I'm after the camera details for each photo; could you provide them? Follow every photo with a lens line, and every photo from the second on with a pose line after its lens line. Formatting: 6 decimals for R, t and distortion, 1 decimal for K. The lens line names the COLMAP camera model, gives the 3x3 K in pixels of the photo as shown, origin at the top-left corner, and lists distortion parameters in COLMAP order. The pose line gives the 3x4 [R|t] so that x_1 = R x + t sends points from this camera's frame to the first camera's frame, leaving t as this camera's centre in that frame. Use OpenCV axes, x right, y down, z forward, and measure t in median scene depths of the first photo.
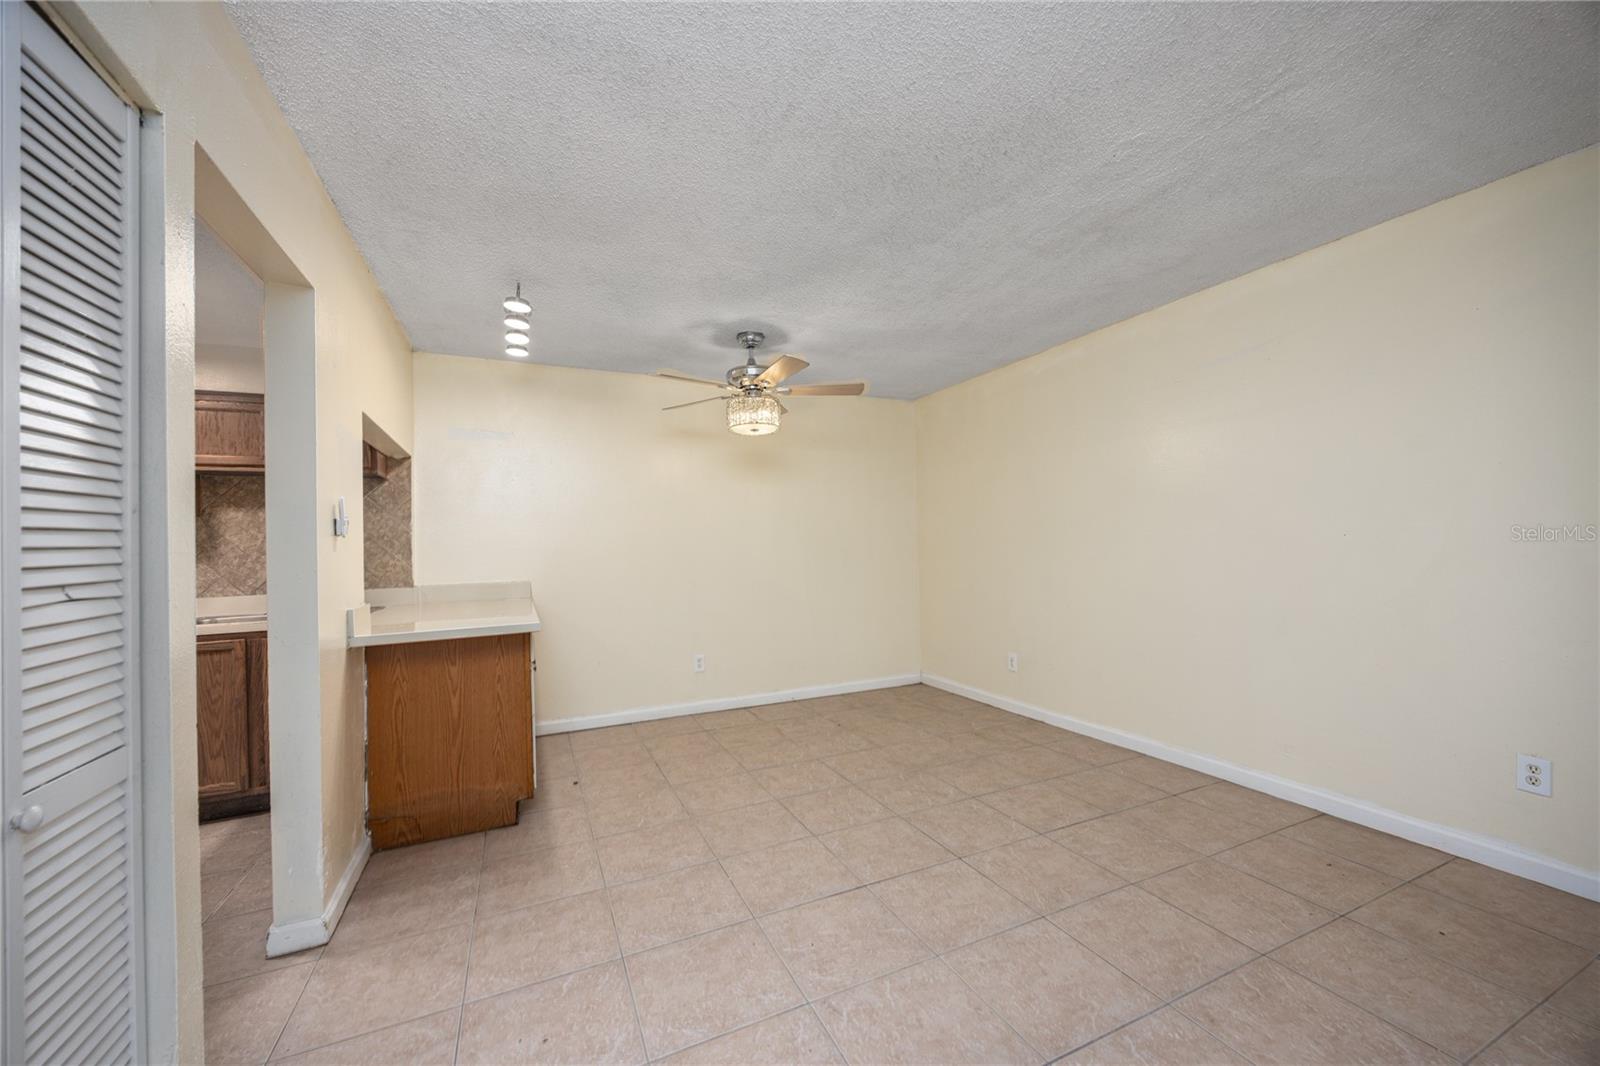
lens RADIAL K [[611.4, 0, 794.9], [0, 611.4, 537.2], [0, 0, 1]] dist [-0.003873, 0.001511]
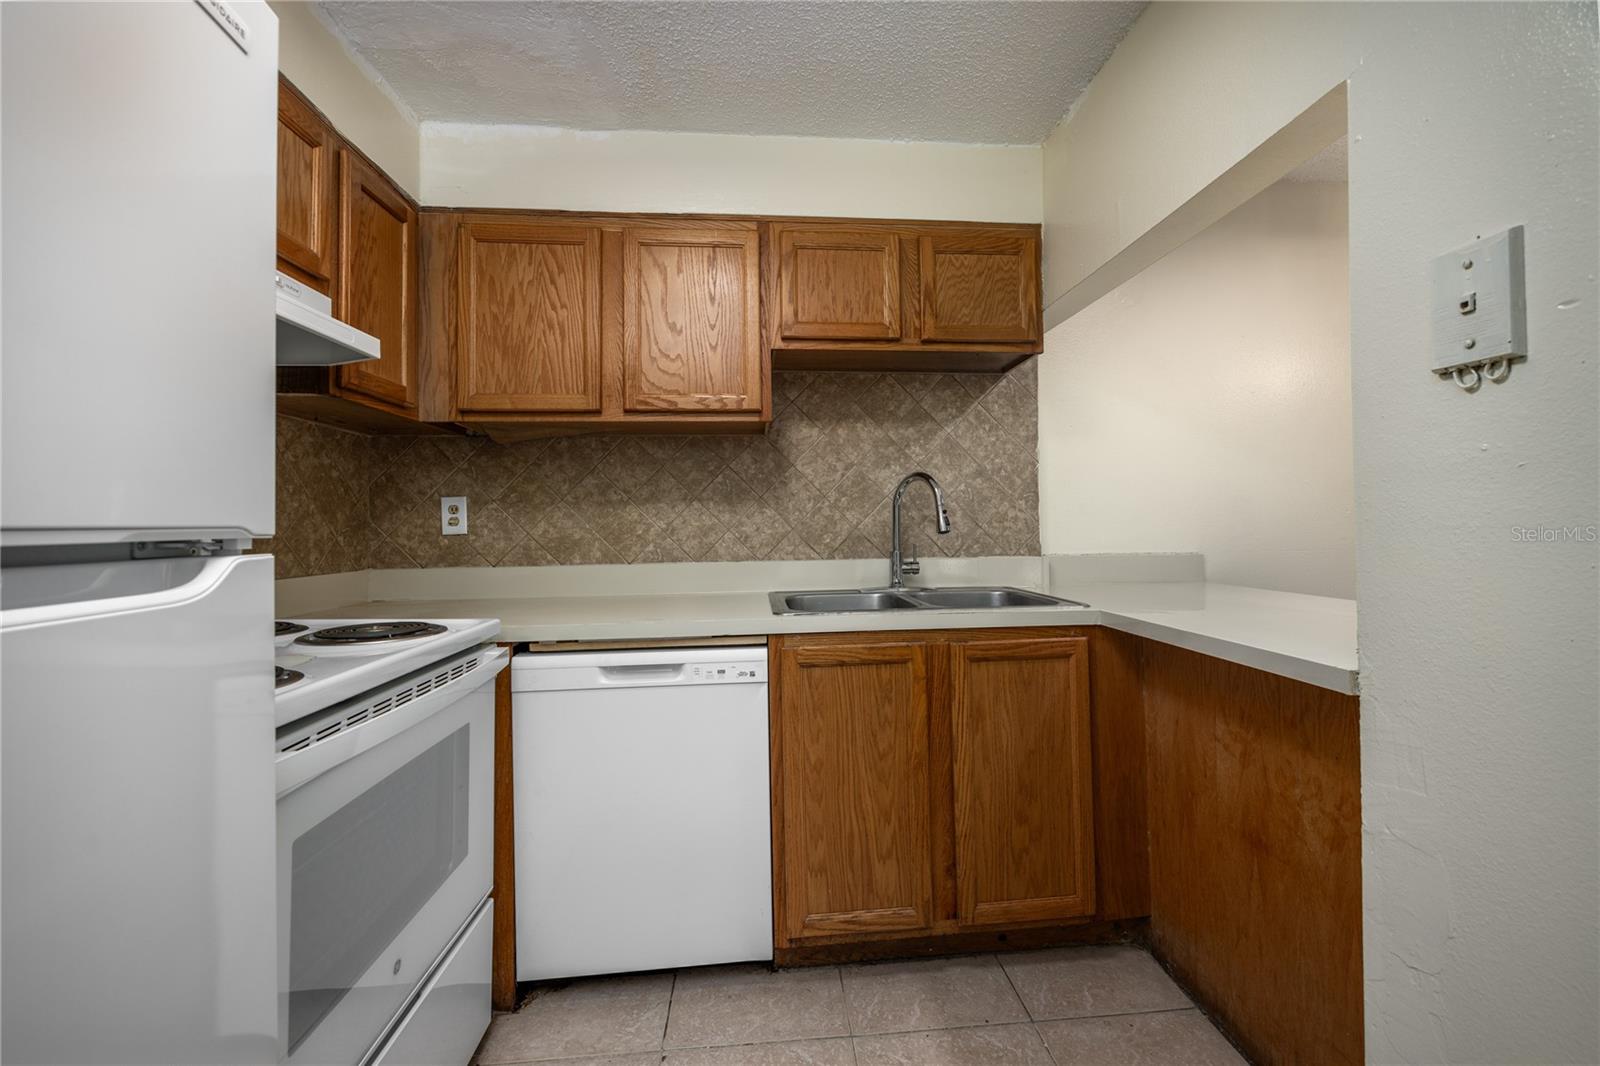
lens RADIAL K [[611.4, 0, 789.4], [0, 611.4, 516.1], [0, 0, 1]] dist [-0.003873, 0.001511]
pose [[0.942168, 0.012081, -0.334922, -0.731232], [-0.011877, 0.999926, 0.002657, 0.049633], [0.334929, 0.001474, 0.942242, 0.397192]]
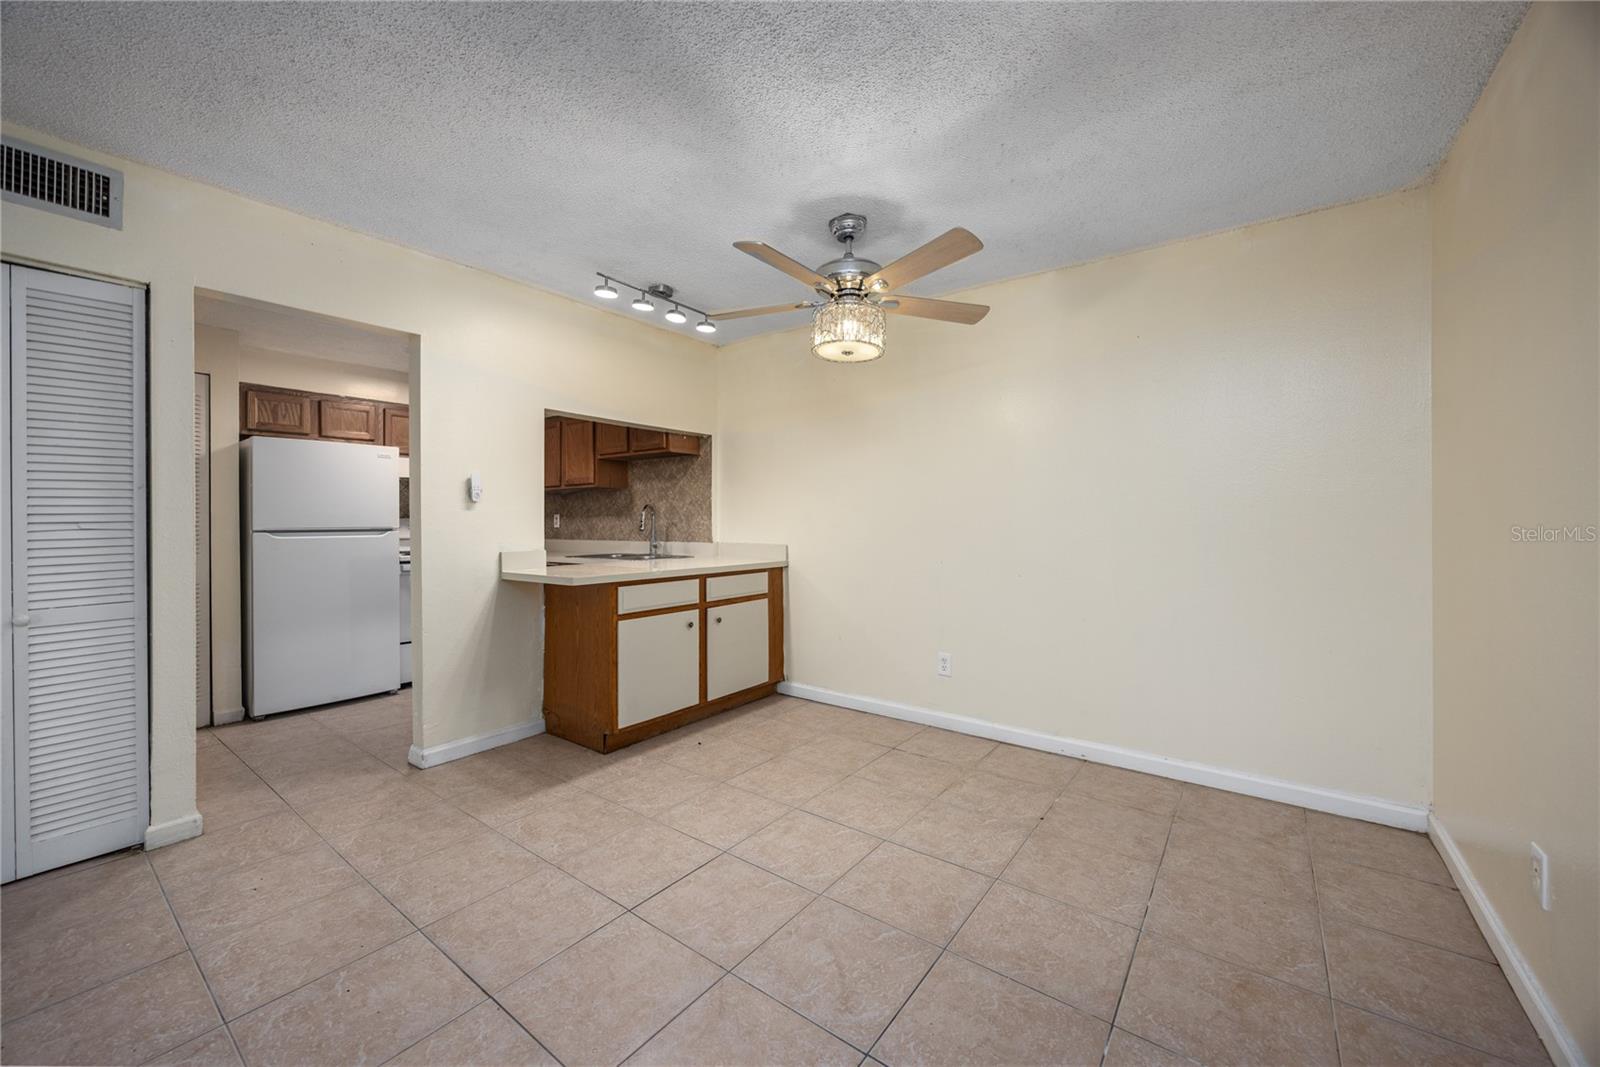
lens RADIAL K [[611.4, 0, 802.9], [0, 611.4, 517.9], [0, 0, 1]] dist [-0.003873, 0.001511]
pose [[0.487954, 0.021644, -0.872601, 0.574623], [-0.001146, 0.999708, 0.024156, 0.003637], [0.872869, -0.010787, 0.487836, 0.631650]]
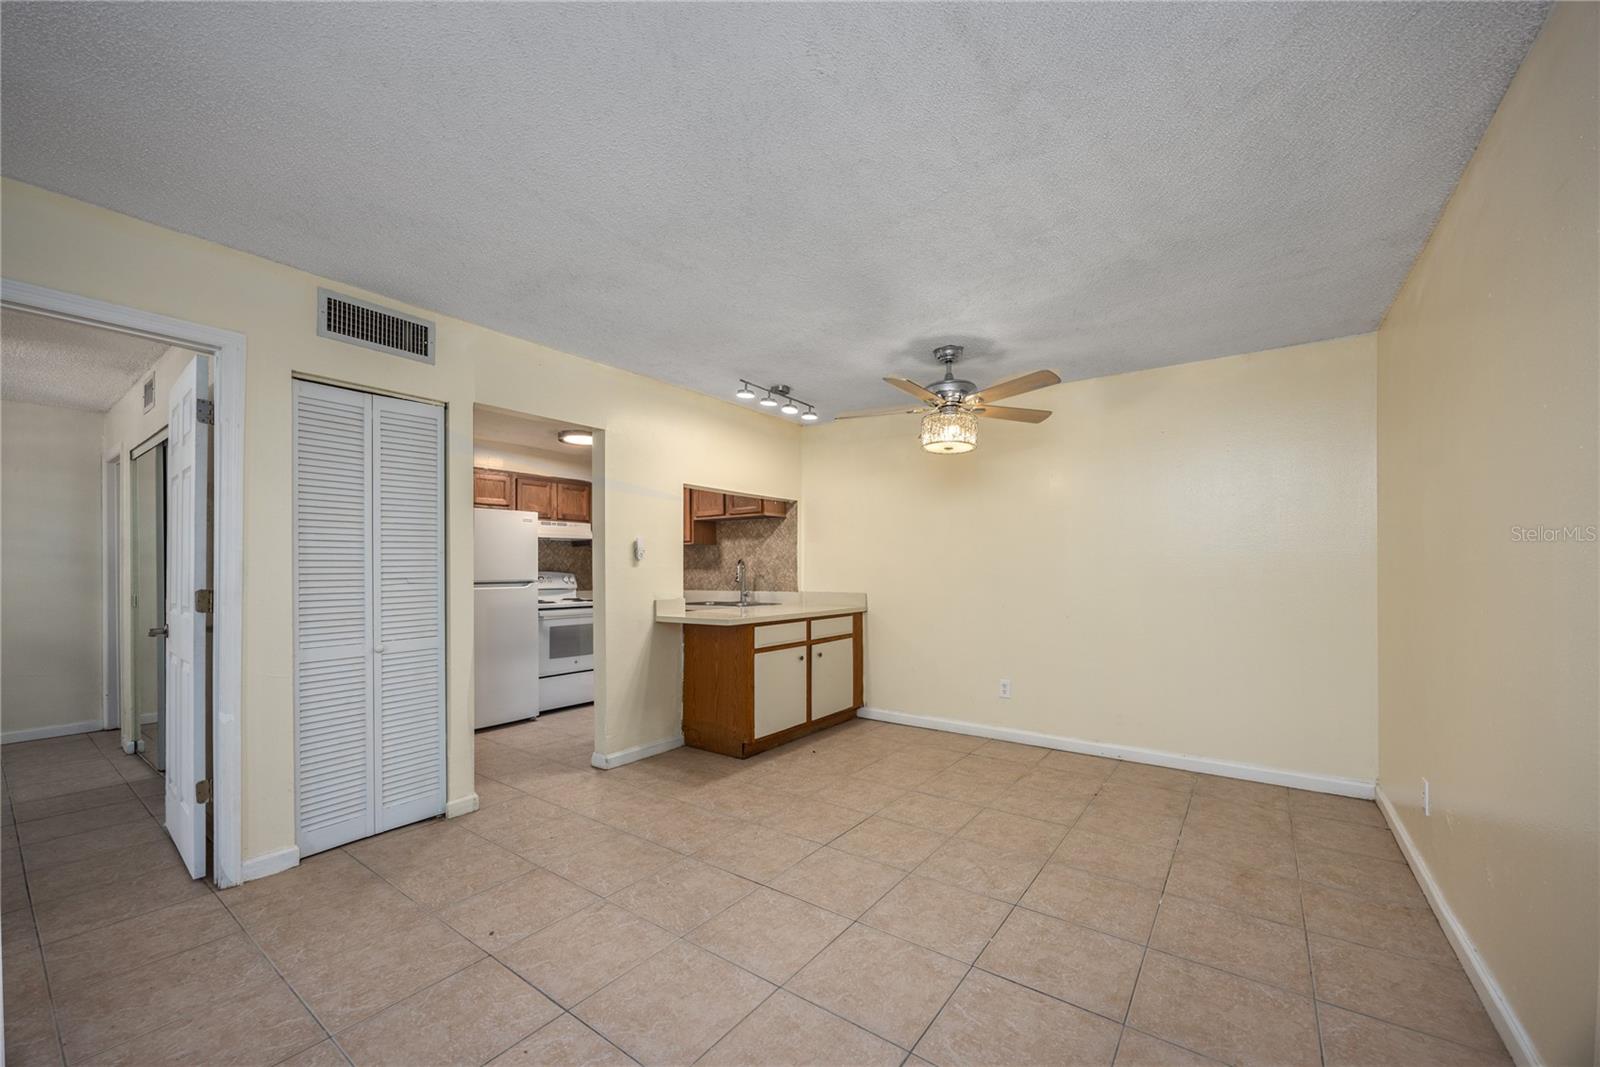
lens RADIAL K [[611.4, 0, 814.3], [0, 611.4, 567.7], [0, 0, 1]] dist [-0.003873, 0.001511]
pose [[0.502412, 0.020788, -0.864378, 0.701283], [0.000965, 0.999697, 0.024603, -0.011234], [0.864628, -0.013195, 0.502240, 0.351009]]
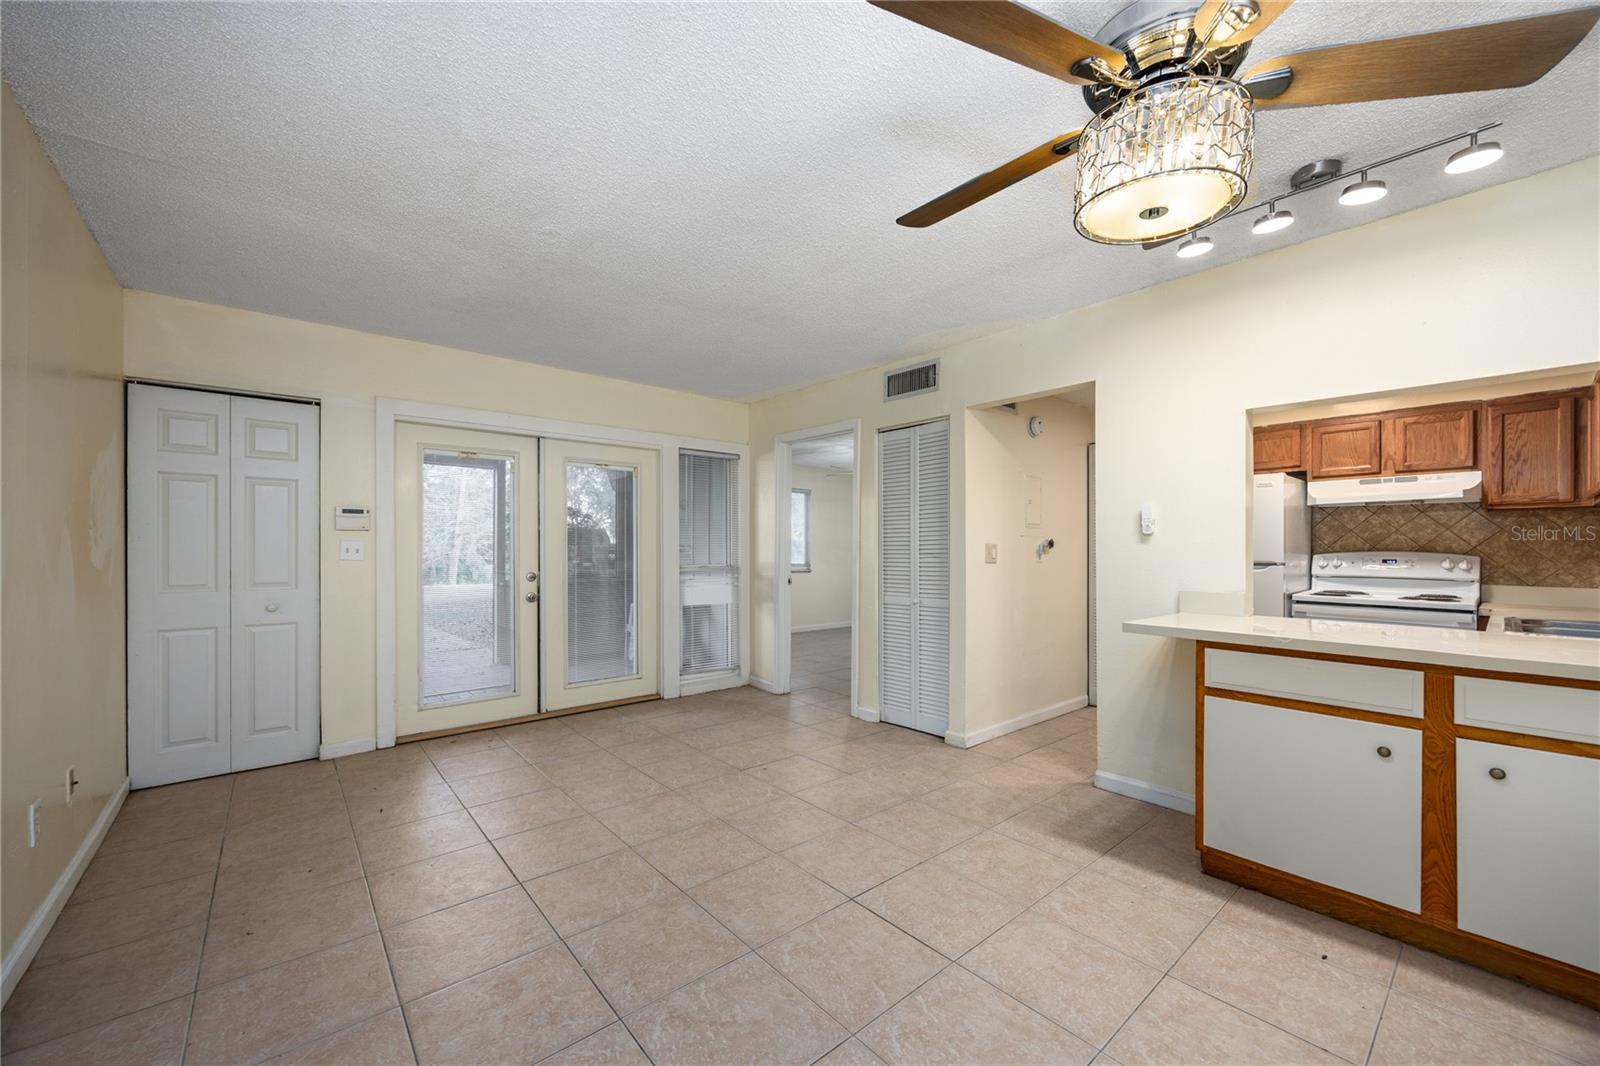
lens RADIAL K [[611.4, 0, 798.9], [0, 611.4, 547.5], [0, 0, 1]] dist [-0.003873, 0.001511]
pose [[-0.957629, 0.020047, -0.287306, 0.248187], [0.023262, 0.999699, -0.007780, 0.016363], [0.287064, -0.014134, -0.957807, 1.347147]]
